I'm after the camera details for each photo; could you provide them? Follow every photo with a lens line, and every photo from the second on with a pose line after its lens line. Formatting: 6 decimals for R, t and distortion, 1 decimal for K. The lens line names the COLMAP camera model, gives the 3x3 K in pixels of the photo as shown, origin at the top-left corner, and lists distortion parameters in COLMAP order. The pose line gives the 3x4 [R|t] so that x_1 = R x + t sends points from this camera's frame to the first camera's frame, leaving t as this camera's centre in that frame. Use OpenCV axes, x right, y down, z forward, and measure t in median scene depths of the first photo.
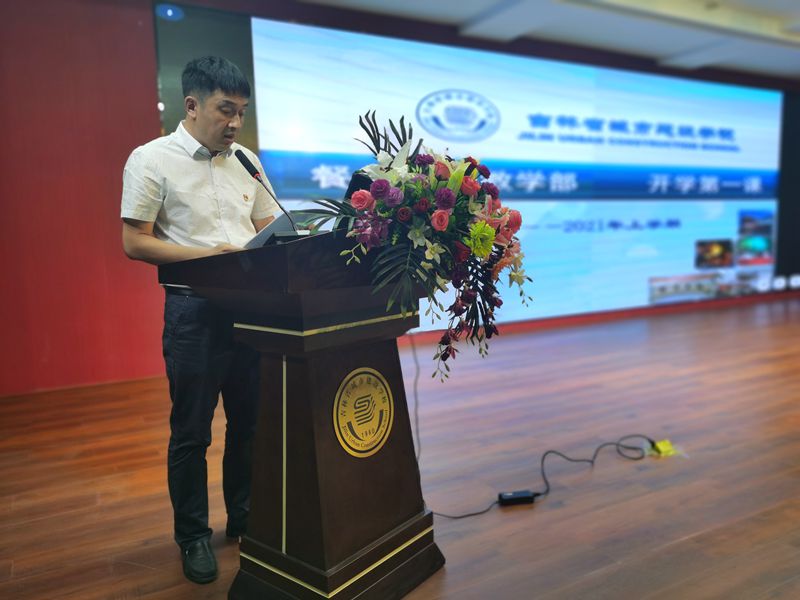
lens RADIAL K [[626.2, 0, 396.2], [0, 626.2, 300.4], [0, 0, 1]] dist [0.088745, -0.111546]
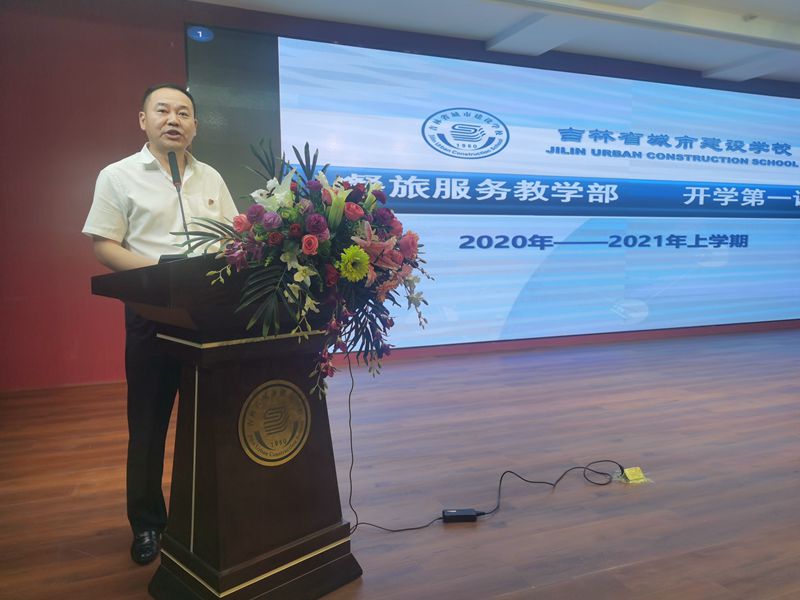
lens RADIAL K [[626.2, 0, 396.2], [0, 626.2, 300.4], [0, 0, 1]] dist [0.088745, -0.111546]
pose [[0.993046, 0.032015, -0.113290, 0.208500], [-0.033473, 0.999379, -0.010989, -0.016975], [0.112868, 0.014705, 0.993501, -0.018543]]
